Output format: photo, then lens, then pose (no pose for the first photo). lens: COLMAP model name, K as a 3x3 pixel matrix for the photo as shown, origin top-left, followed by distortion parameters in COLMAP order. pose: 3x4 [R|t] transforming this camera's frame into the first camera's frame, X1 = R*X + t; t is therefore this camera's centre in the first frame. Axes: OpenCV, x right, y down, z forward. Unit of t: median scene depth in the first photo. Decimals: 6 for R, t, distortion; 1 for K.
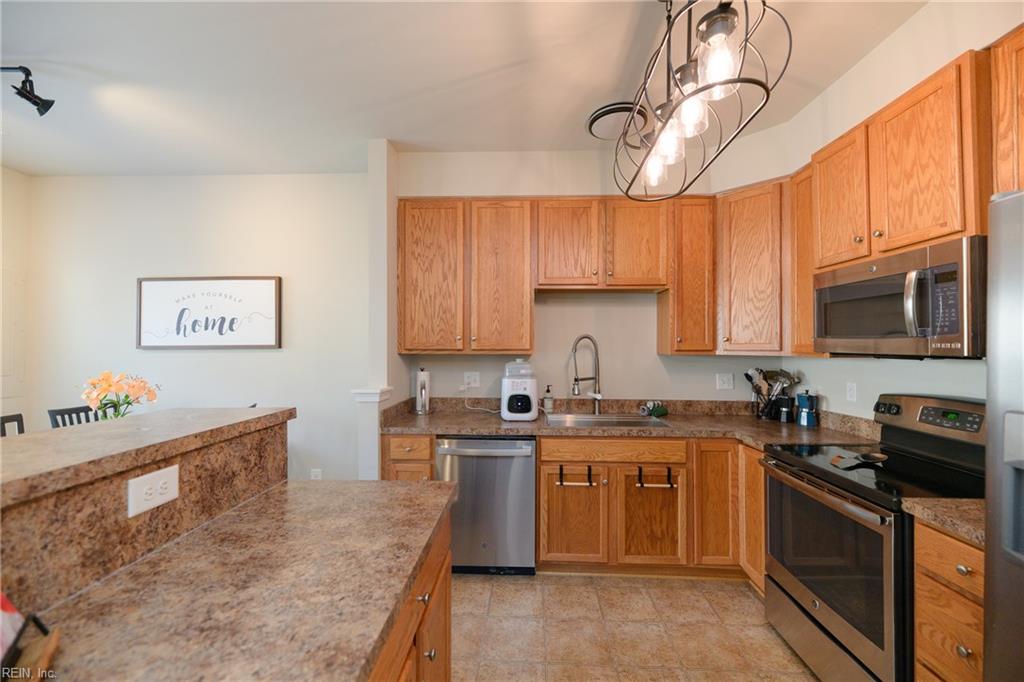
lens RADIAL K [[408.3, 0, 514.6], [0, 408.3, 343.6], [0, 0, 1]] dist [0.001982, -0.000313]
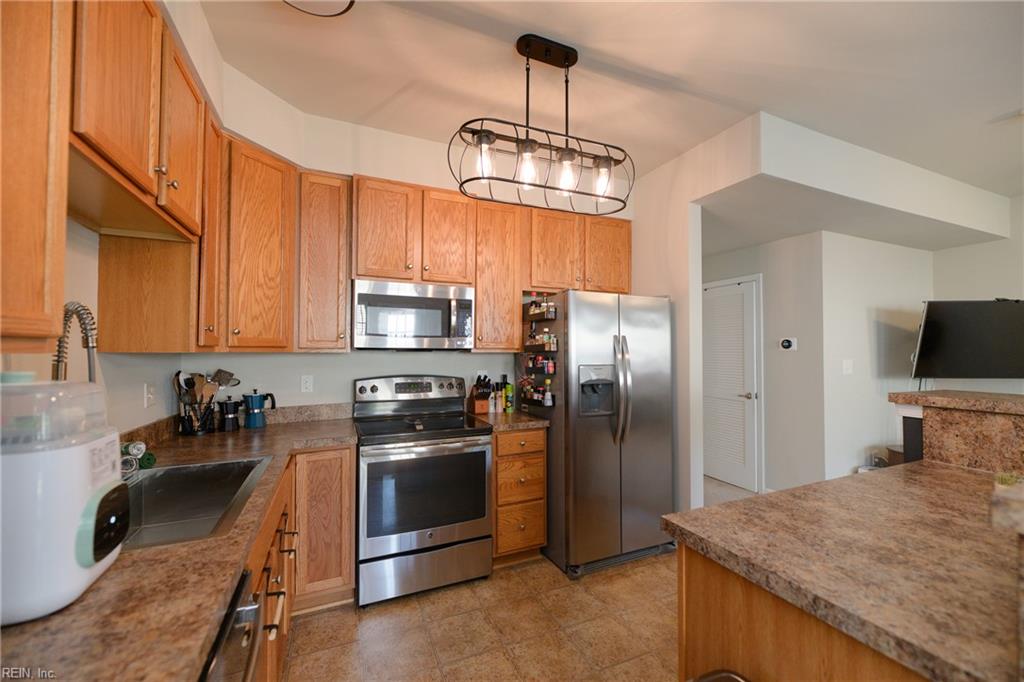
lens RADIAL K [[408.3, 0, 516.4], [0, 408.3, 344.0], [0, 0, 1]] dist [0.001982, -0.000313]
pose [[-0.437507, 0.013878, 0.899108, -0.373898], [-0.007079, 0.999797, -0.018877, 0.022544], [-0.899187, -0.014624, -0.437320, 0.841355]]
